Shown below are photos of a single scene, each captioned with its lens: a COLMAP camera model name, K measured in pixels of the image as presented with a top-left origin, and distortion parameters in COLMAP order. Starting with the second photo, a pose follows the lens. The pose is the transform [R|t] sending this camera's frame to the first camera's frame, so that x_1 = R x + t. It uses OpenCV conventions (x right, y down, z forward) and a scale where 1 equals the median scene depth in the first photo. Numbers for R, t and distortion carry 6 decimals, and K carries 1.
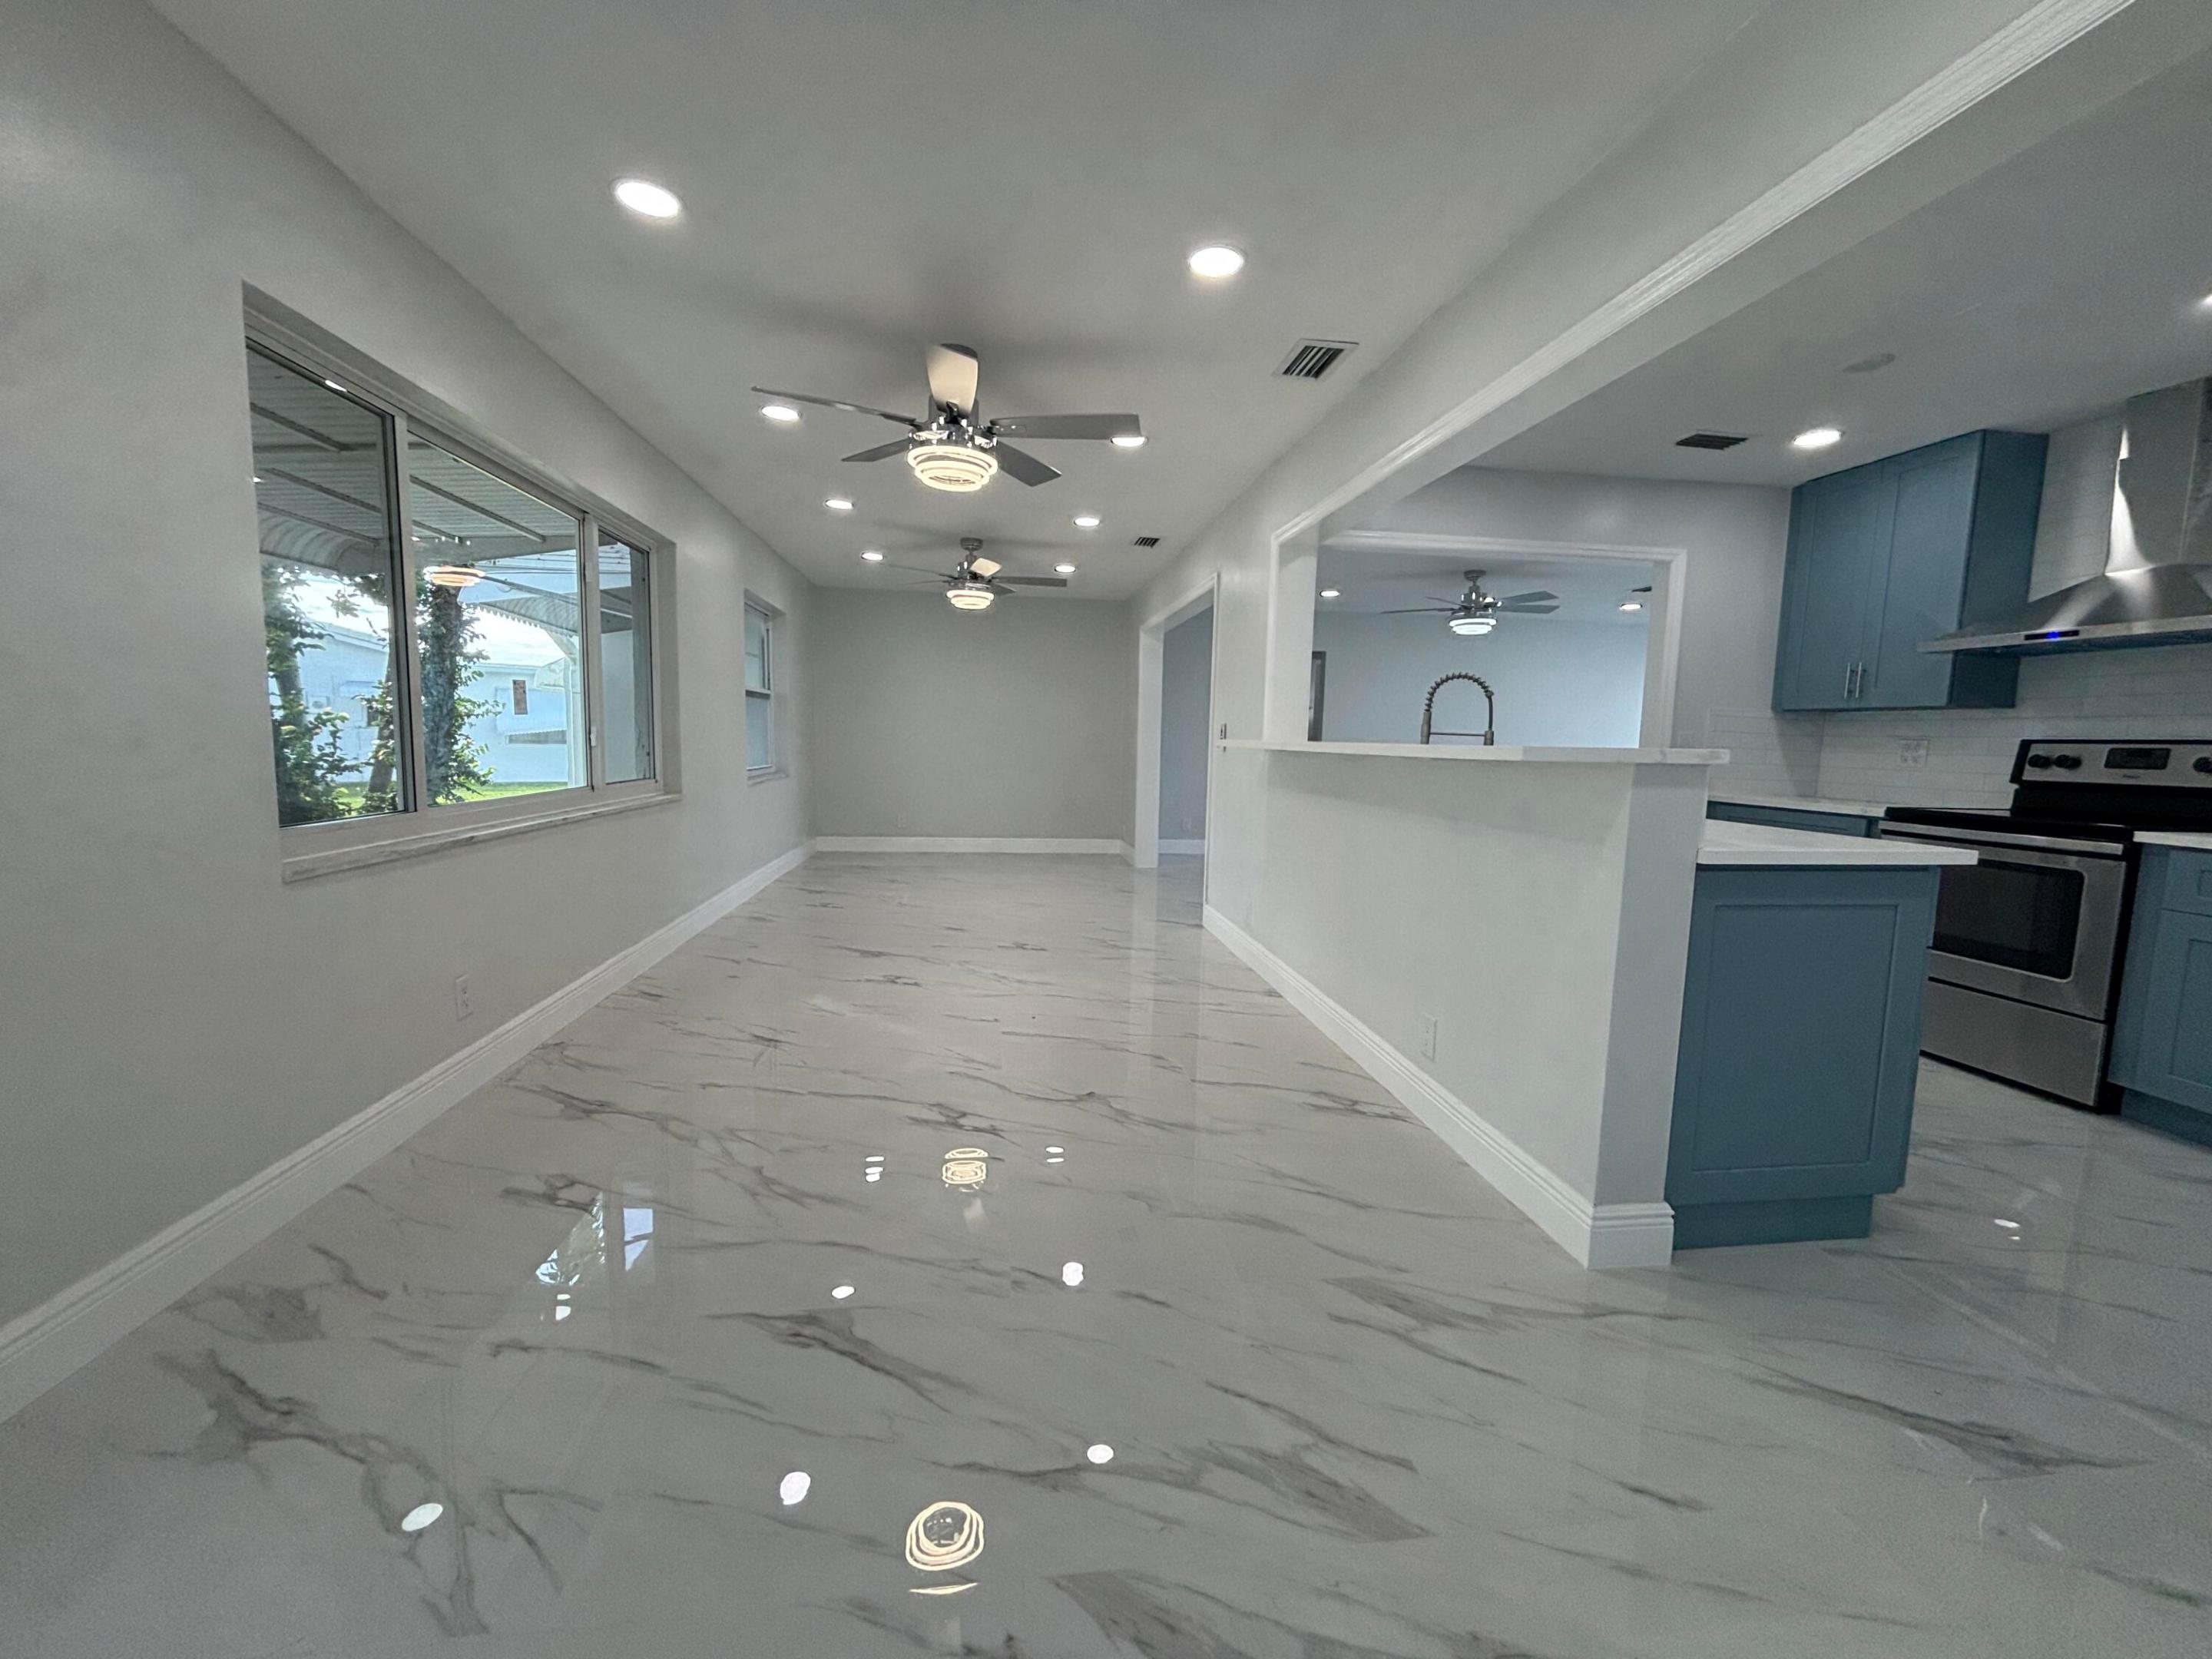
lens RADIAL K [[883.9, 0, 1106.0], [0, 883.9, 829.5], [0, 0, 1]] dist [0.000019, -0.000026]
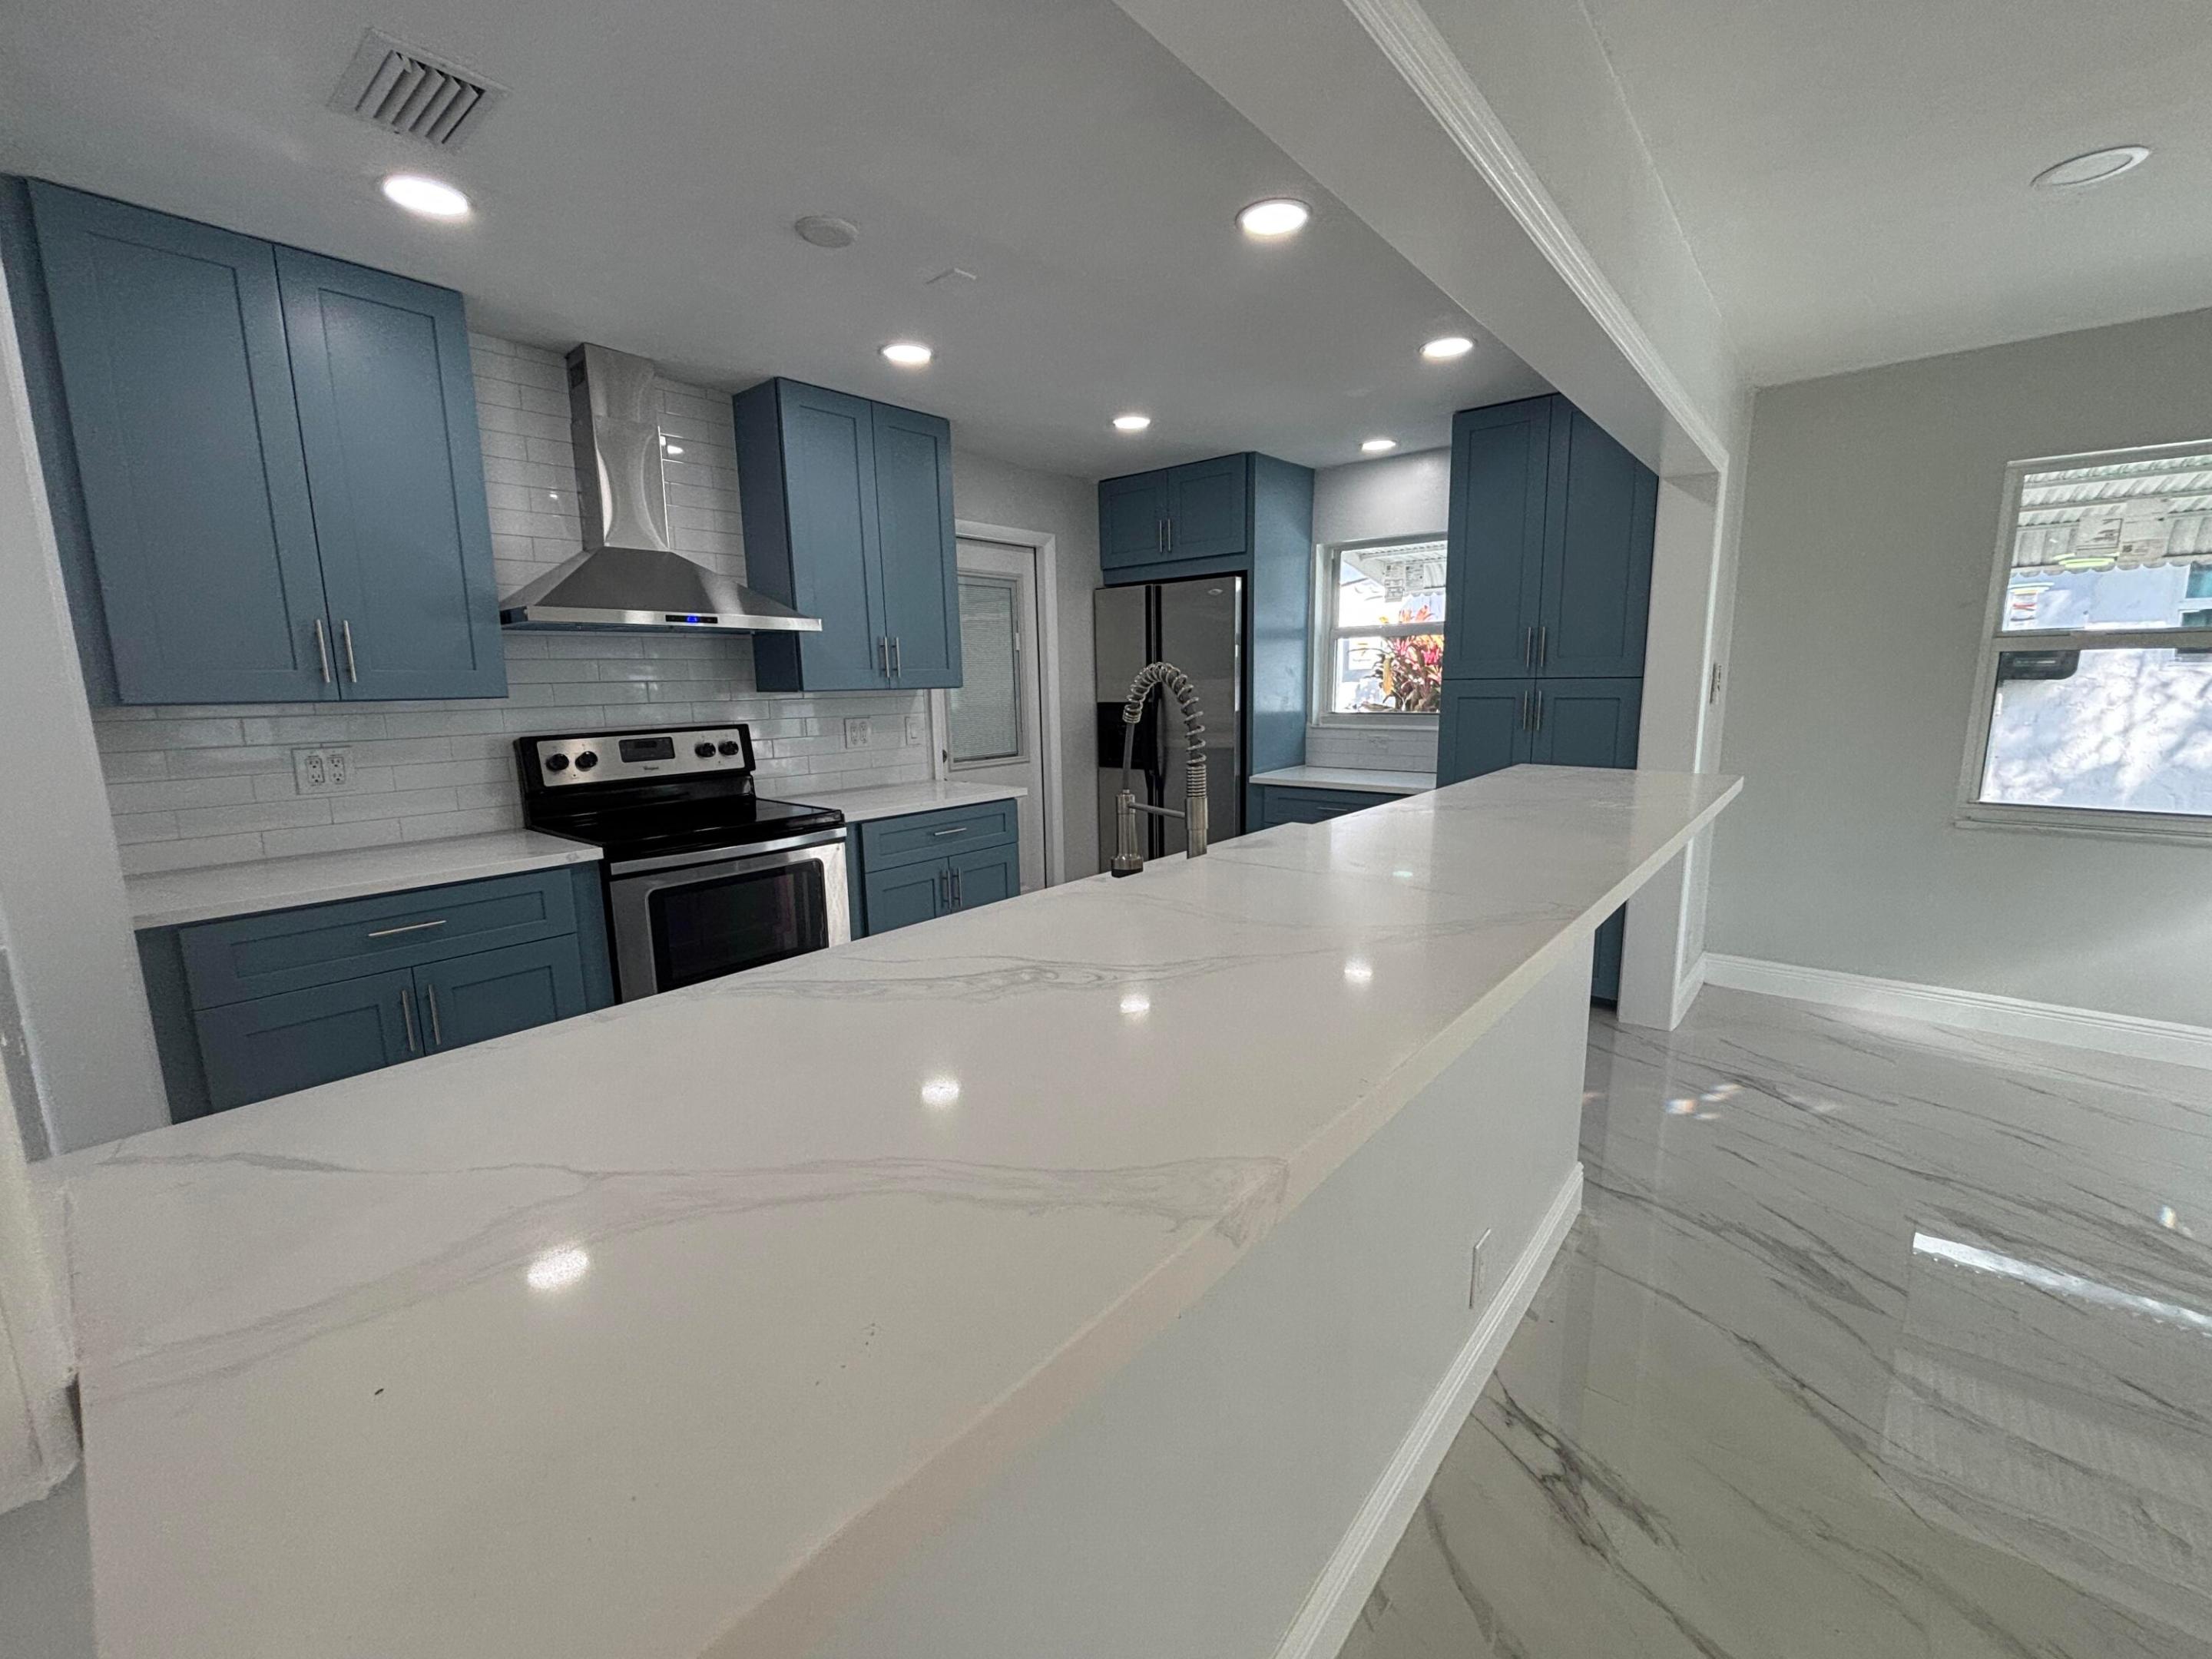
lens RADIAL K [[896.5, 0, 1117.4], [0, 896.5, 828.1], [0, 0, 1]] dist [0.027223, -0.025265]
pose [[-0.672414, -0.138516, 0.727099, 0.089388], [0.075474, 0.964382, 0.253517, -0.197385], [-0.736317, 0.225345, -0.638010, 1.200847]]
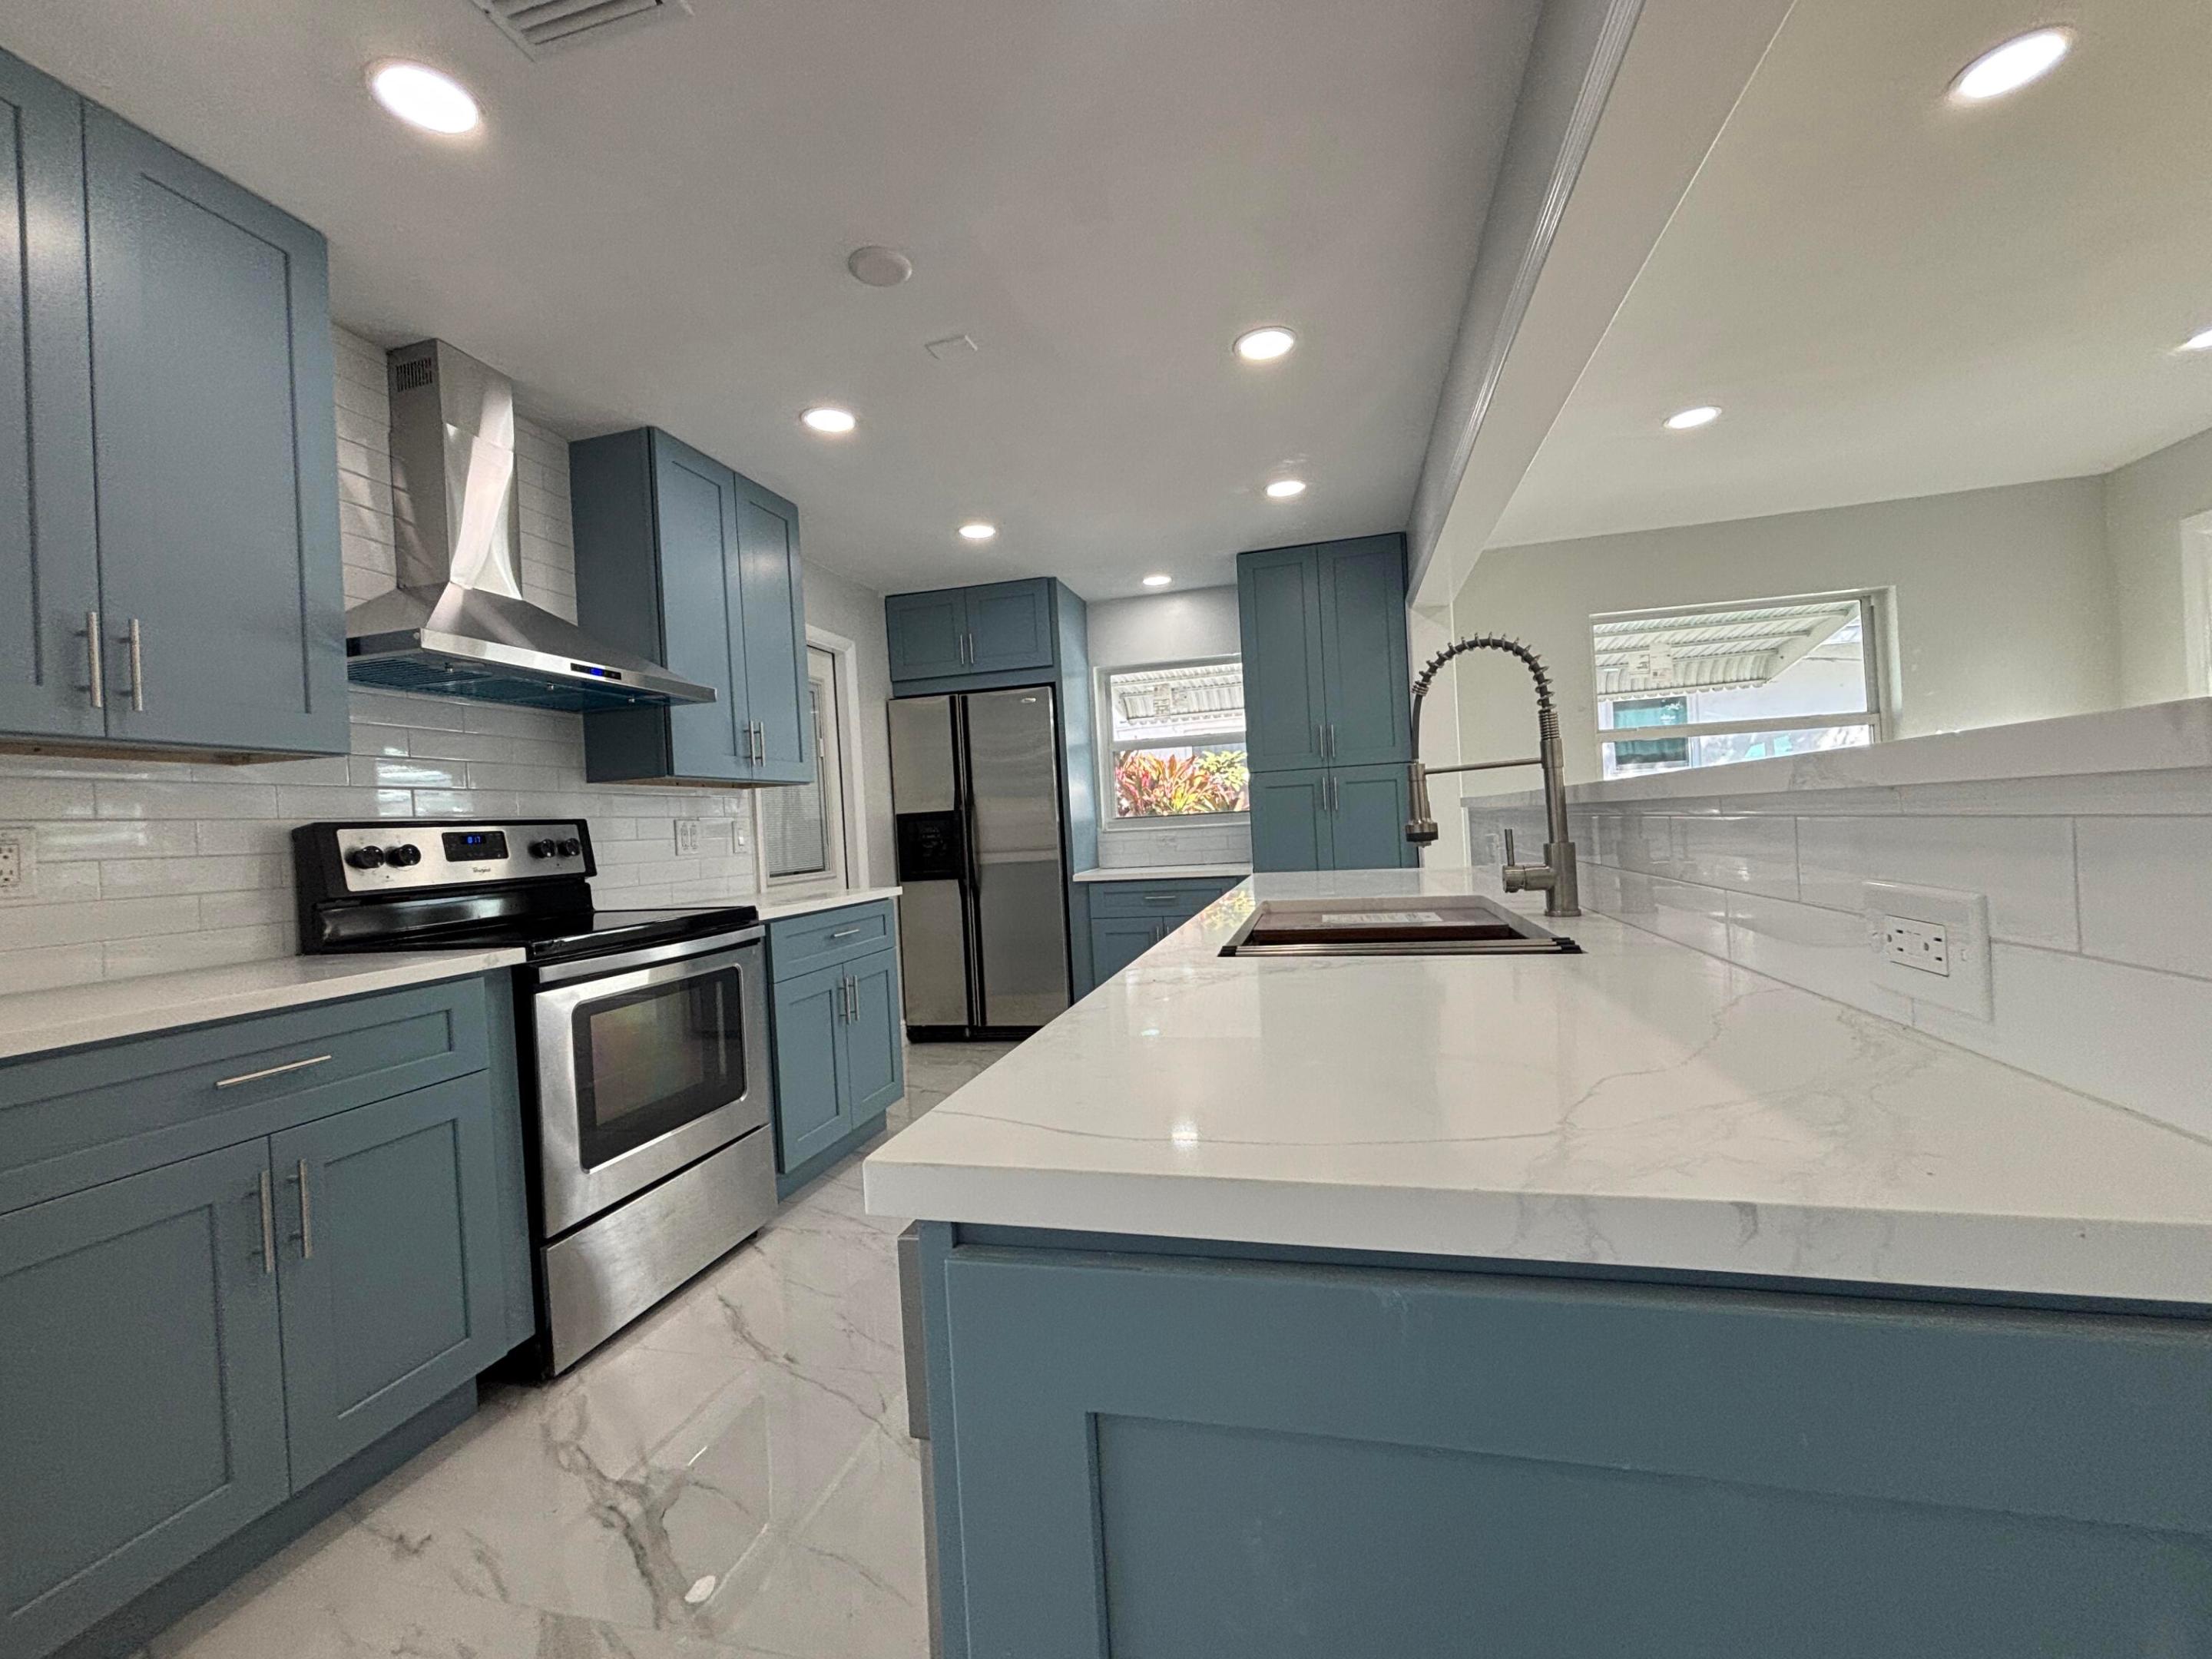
lens RADIAL K [[893.5, 0, 1095.8], [0, 893.5, 842.2], [0, 0, 1]] dist [0.000139, 0.000131]
pose [[-0.922609, 0.010769, 0.385586, 0.380892], [0.062338, 0.990633, 0.121493, -0.133778], [-0.380665, 0.136128, -0.914638, 1.403654]]
